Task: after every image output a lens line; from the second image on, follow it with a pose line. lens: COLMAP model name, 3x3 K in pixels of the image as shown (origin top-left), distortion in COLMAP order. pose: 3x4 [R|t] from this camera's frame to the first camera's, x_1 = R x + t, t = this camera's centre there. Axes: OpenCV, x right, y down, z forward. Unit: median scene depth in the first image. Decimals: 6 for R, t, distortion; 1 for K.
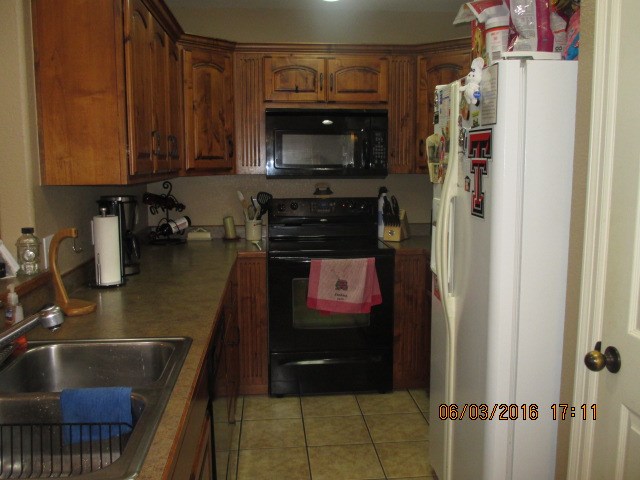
lens RADIAL K [[592.9, 0, 320.0], [0, 592.9, 240.0], [0, 0, 1]] dist [-0.011199, -0.064180]
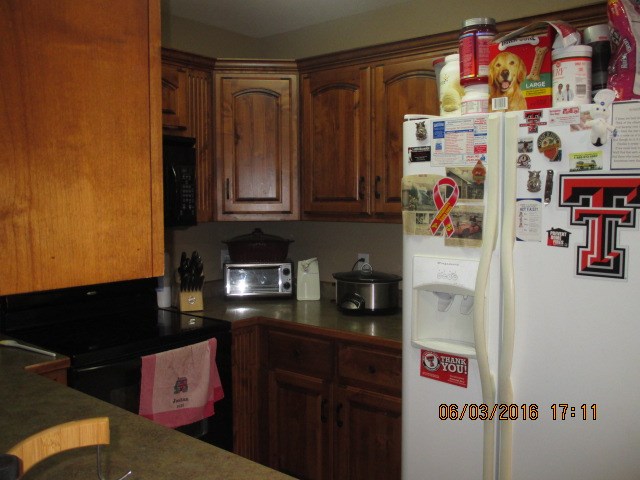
lens RADIAL K [[592.9, 0, 320.0], [0, 592.9, 240.0], [0, 0, 1]] dist [-0.011199, -0.064180]
pose [[0.697658, -0.047572, 0.714850, -0.335961], [0.093380, 0.995319, -0.024898, -0.060268], [-0.710319, 0.084123, 0.698835, 0.390512]]
